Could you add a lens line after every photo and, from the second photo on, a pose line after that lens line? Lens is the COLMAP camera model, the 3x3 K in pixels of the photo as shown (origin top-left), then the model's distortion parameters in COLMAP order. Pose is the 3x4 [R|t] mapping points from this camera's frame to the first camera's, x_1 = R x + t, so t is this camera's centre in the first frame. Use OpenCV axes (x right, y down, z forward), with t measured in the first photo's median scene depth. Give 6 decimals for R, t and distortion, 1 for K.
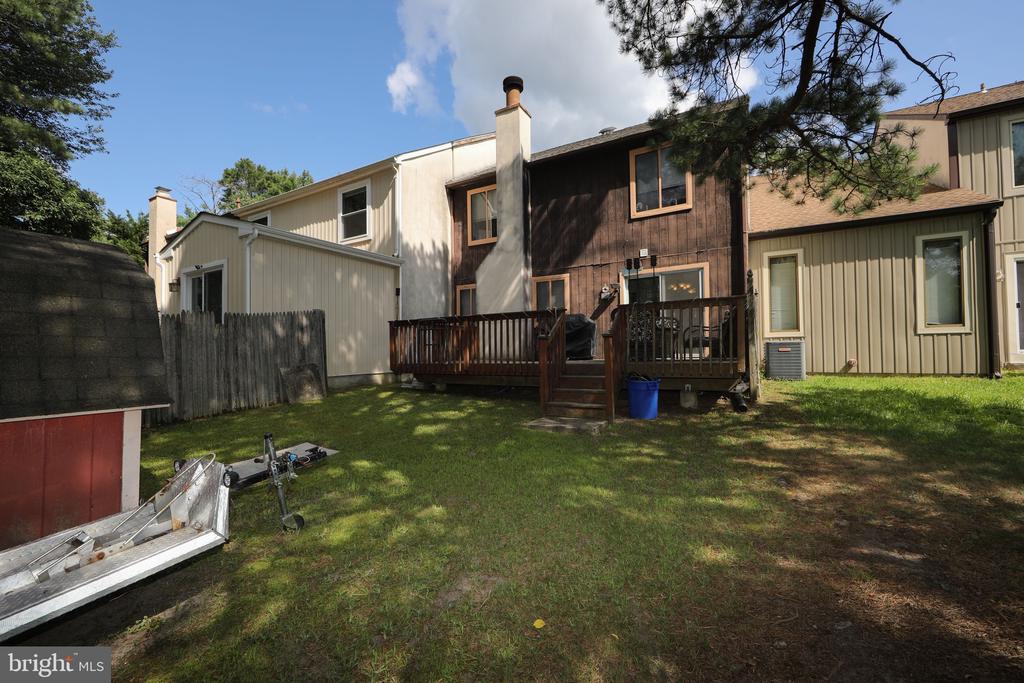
lens RADIAL K [[405.8, 0, 508.2], [0, 405.8, 340.7], [0, 0, 1]] dist [-0.011006, 0.003097]
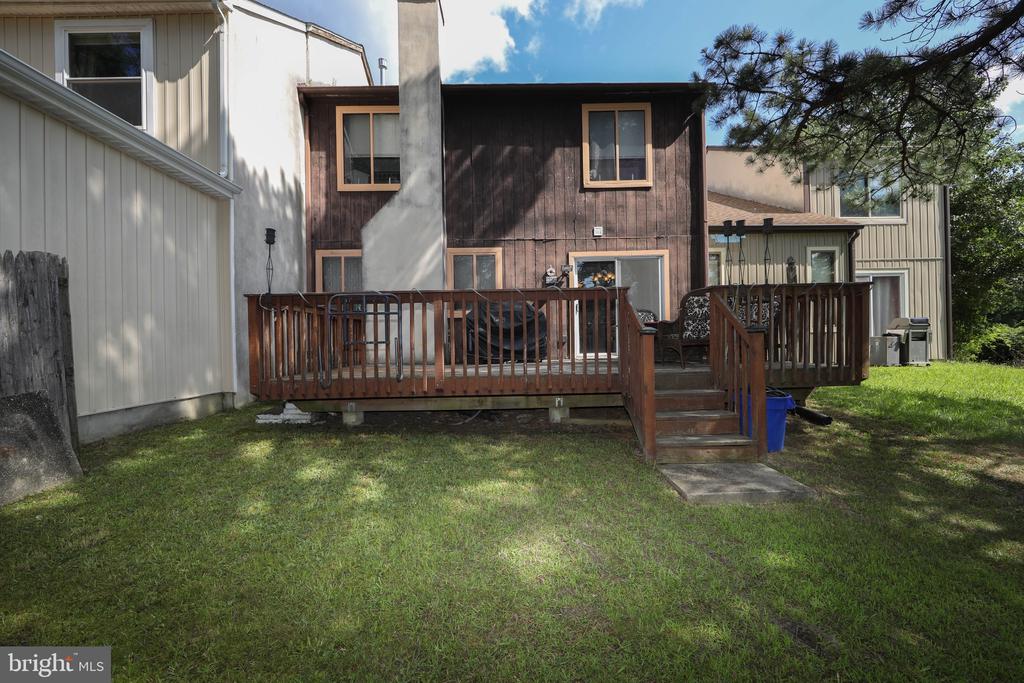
lens RADIAL K [[405.8, 0, 510.8], [0, 405.8, 341.0], [0, 0, 1]] dist [-0.011006, 0.003097]
pose [[0.861453, -0.000368, 0.507837, -0.224912], [-0.005781, 0.999928, 0.010531, -0.000141], [-0.507805, -0.012008, 0.861389, 0.349055]]
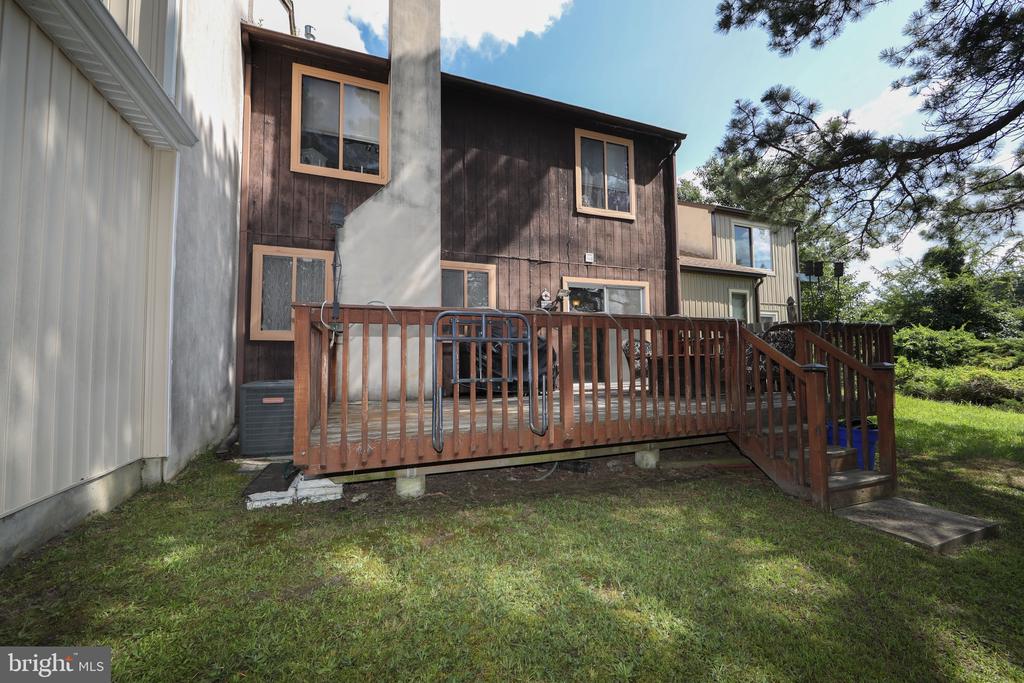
lens RADIAL K [[405.8, 0, 511.9], [0, 405.8, 341.0], [0, 0, 1]] dist [-0.011006, 0.003097]
pose [[0.625827, 0.049297, 0.778402, -0.359267], [-0.015910, 0.998600, -0.050451, -0.007129], [-0.779799, 0.019189, 0.625735, 0.577074]]
